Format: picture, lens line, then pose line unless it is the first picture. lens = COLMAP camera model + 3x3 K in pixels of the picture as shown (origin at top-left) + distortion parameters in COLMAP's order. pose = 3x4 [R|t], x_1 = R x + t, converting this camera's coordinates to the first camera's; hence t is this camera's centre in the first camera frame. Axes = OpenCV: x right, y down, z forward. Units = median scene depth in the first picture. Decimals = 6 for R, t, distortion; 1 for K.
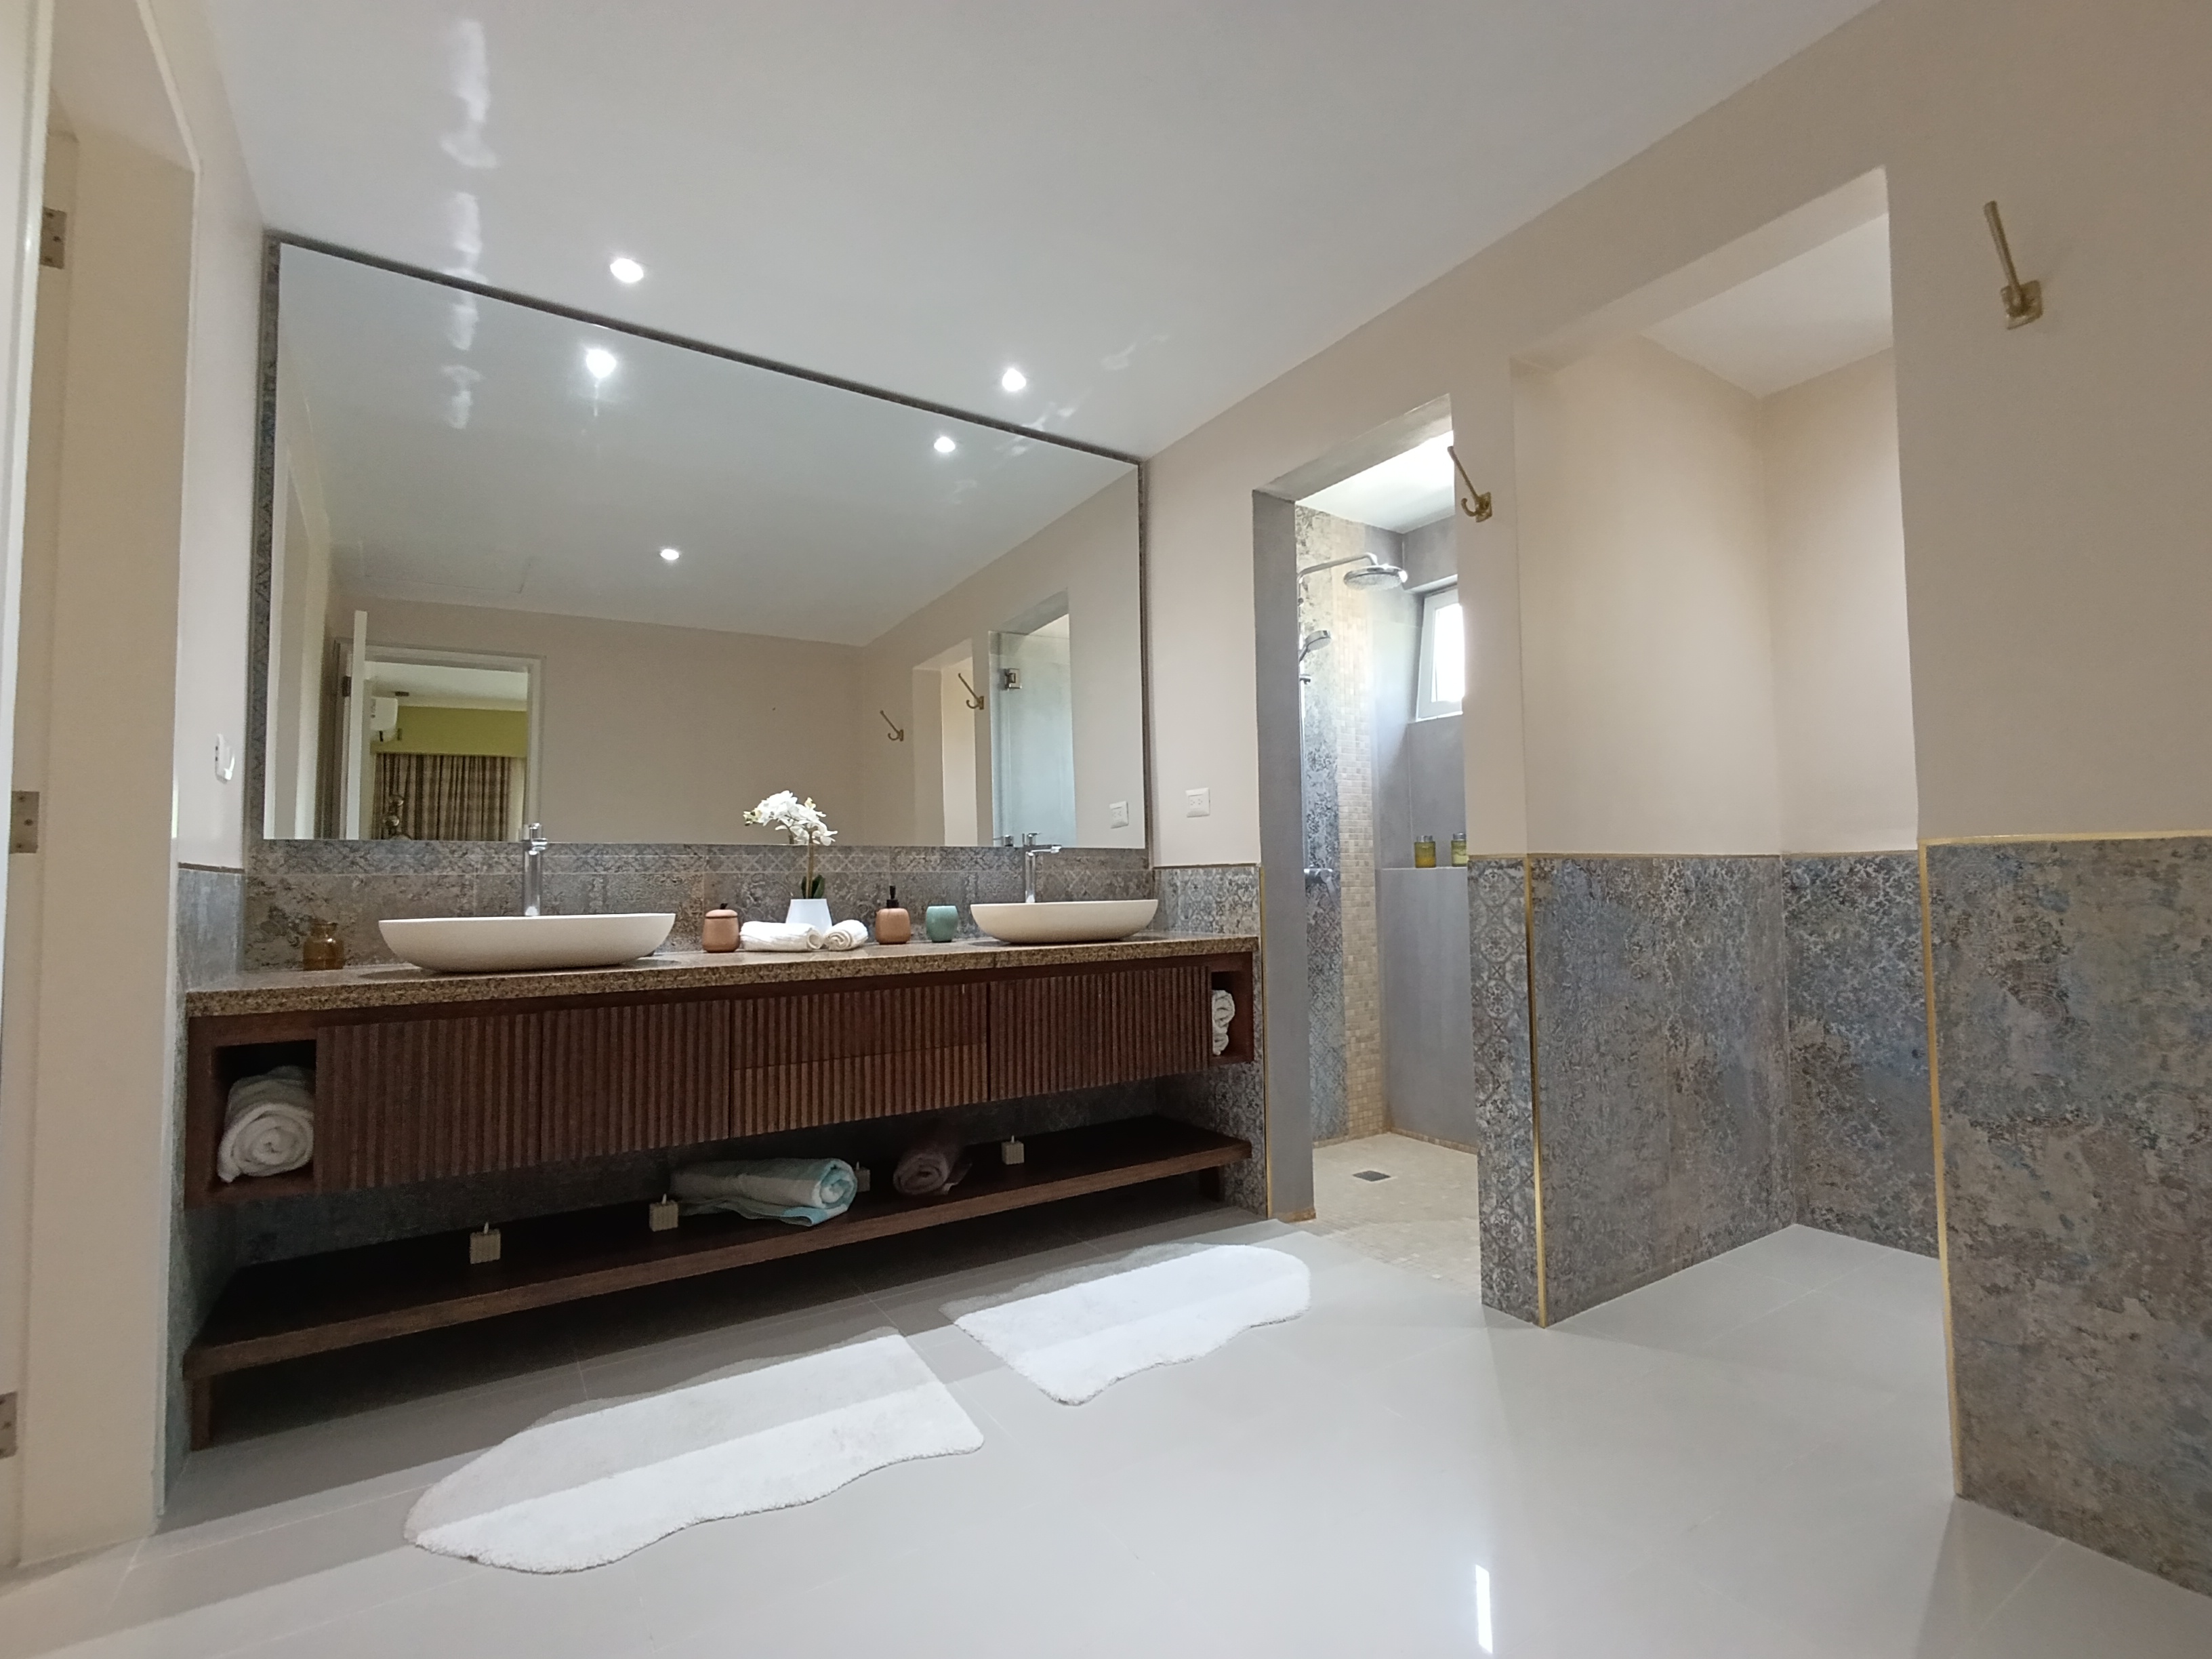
lens RADIAL K [[1018.7, 0, 1101.8], [0, 1018.7, 826.3], [0, 0, 1]] dist [-0.005253, -0.000472]
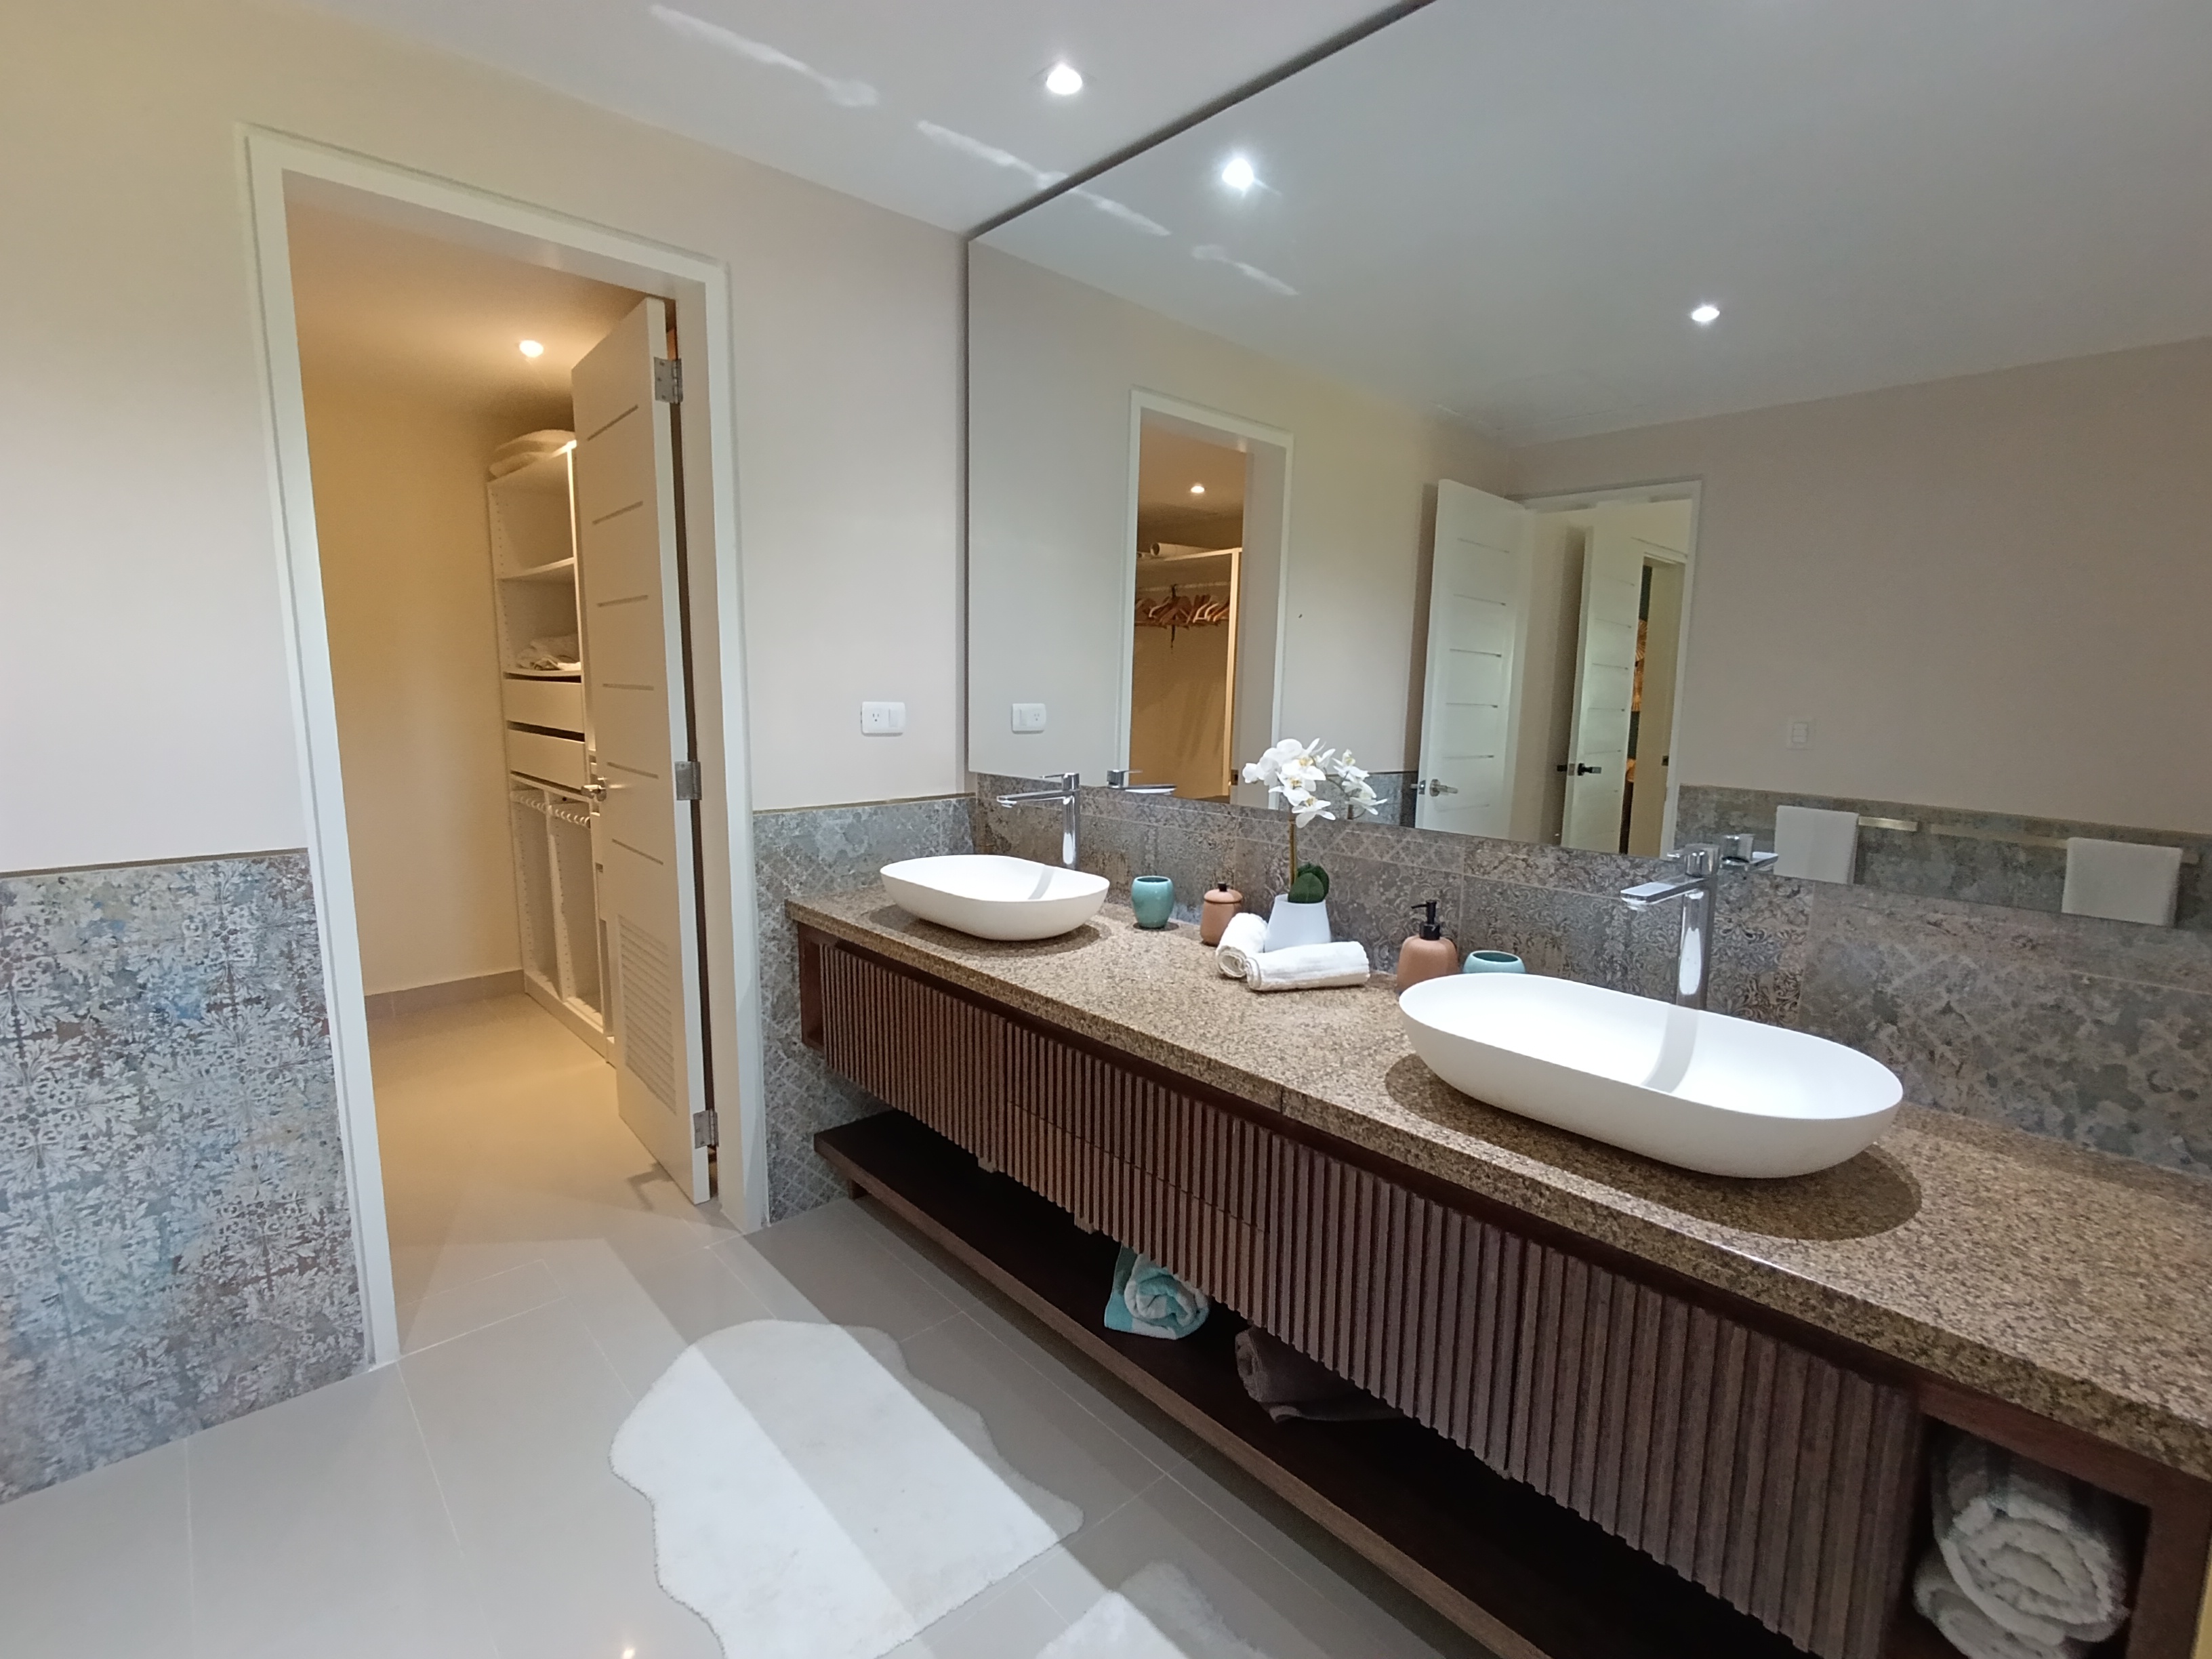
lens RADIAL K [[1018.7, 0, 1101.3], [0, 1018.7, 829.5], [0, 0, 1]] dist [-0.005253, -0.000472]
pose [[0.180245, 0.156314, -0.971122, 0.349441], [0.041030, 0.985238, 0.166201, -0.095016], [0.982766, -0.069802, 0.171170, 0.764858]]
